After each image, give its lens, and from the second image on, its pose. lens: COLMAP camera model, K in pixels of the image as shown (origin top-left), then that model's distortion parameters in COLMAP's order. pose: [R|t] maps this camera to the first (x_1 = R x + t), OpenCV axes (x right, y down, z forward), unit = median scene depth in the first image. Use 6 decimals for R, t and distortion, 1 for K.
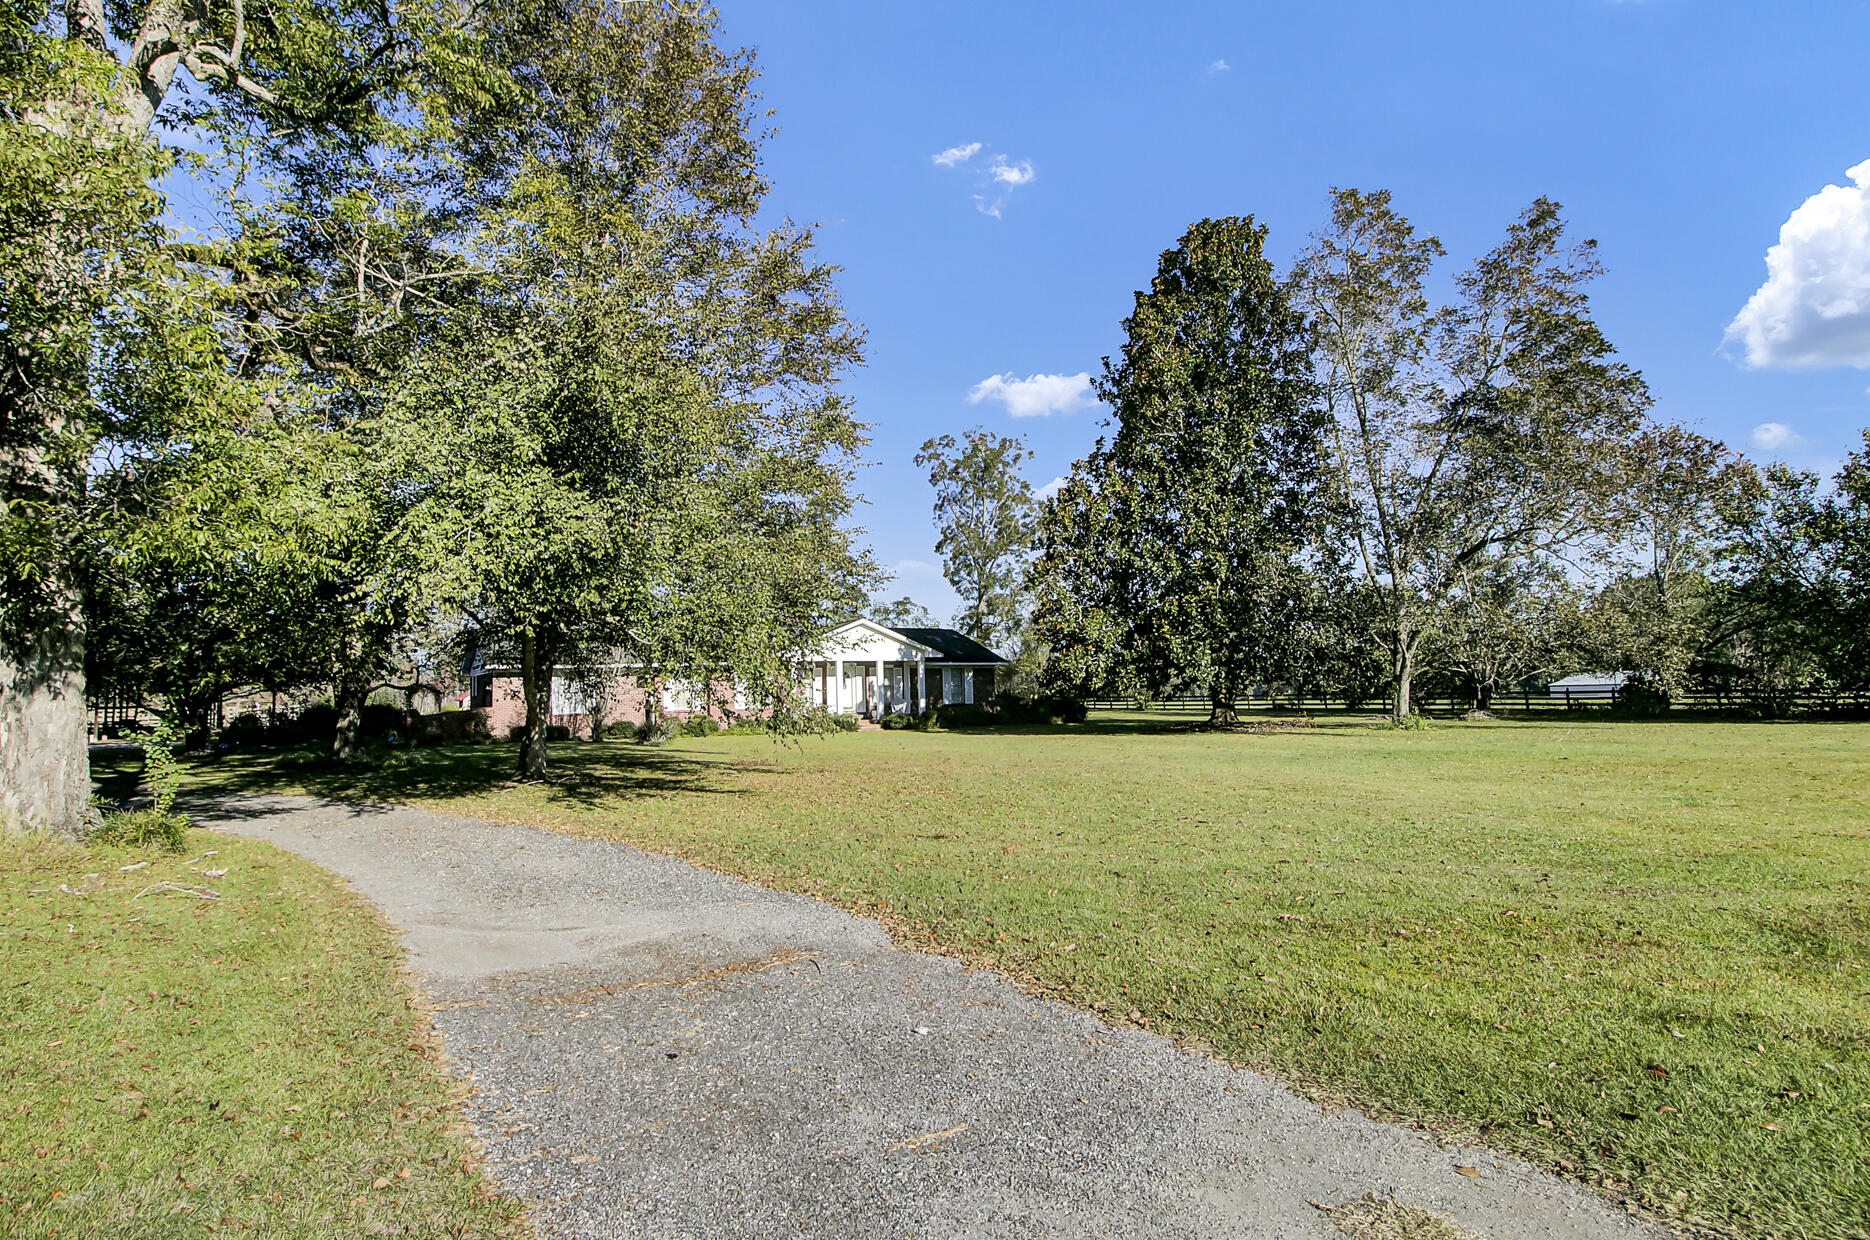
lens RADIAL K [[1043.1, 0, 934.0], [0, 1043.1, 622.4], [0, 0, 1]] dist [-0.000261, -0.000001]
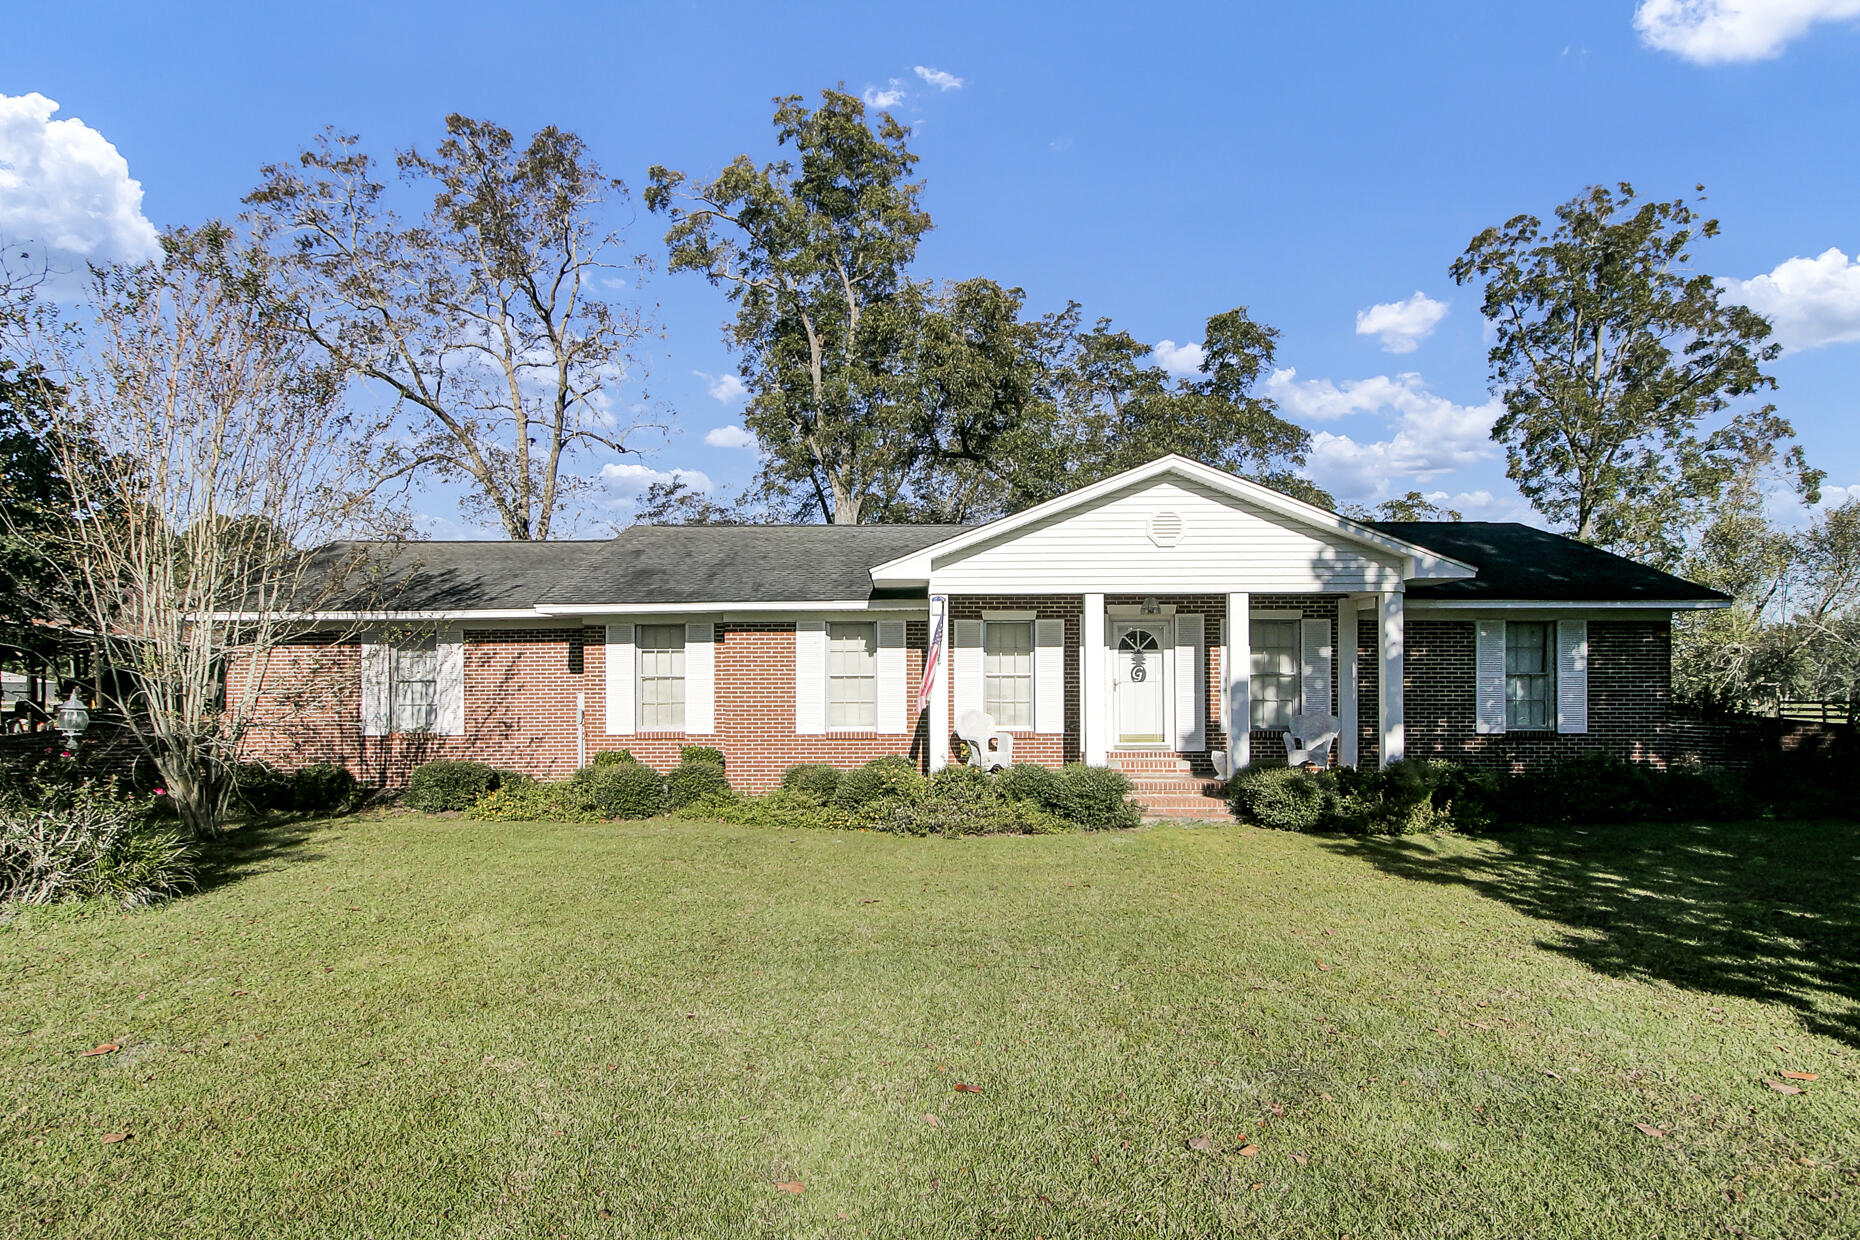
lens RADIAL K [[961.4, 0, 954.4], [0, 961.4, 682.5], [0, 0, 1]] dist [0.002884, 0.001018]
pose [[0.868917, 0.020919, -0.494516, 0.014566], [0.015899, 0.997411, 0.070128, 0.037553], [0.494702, -0.068798, 0.866335, 0.642019]]
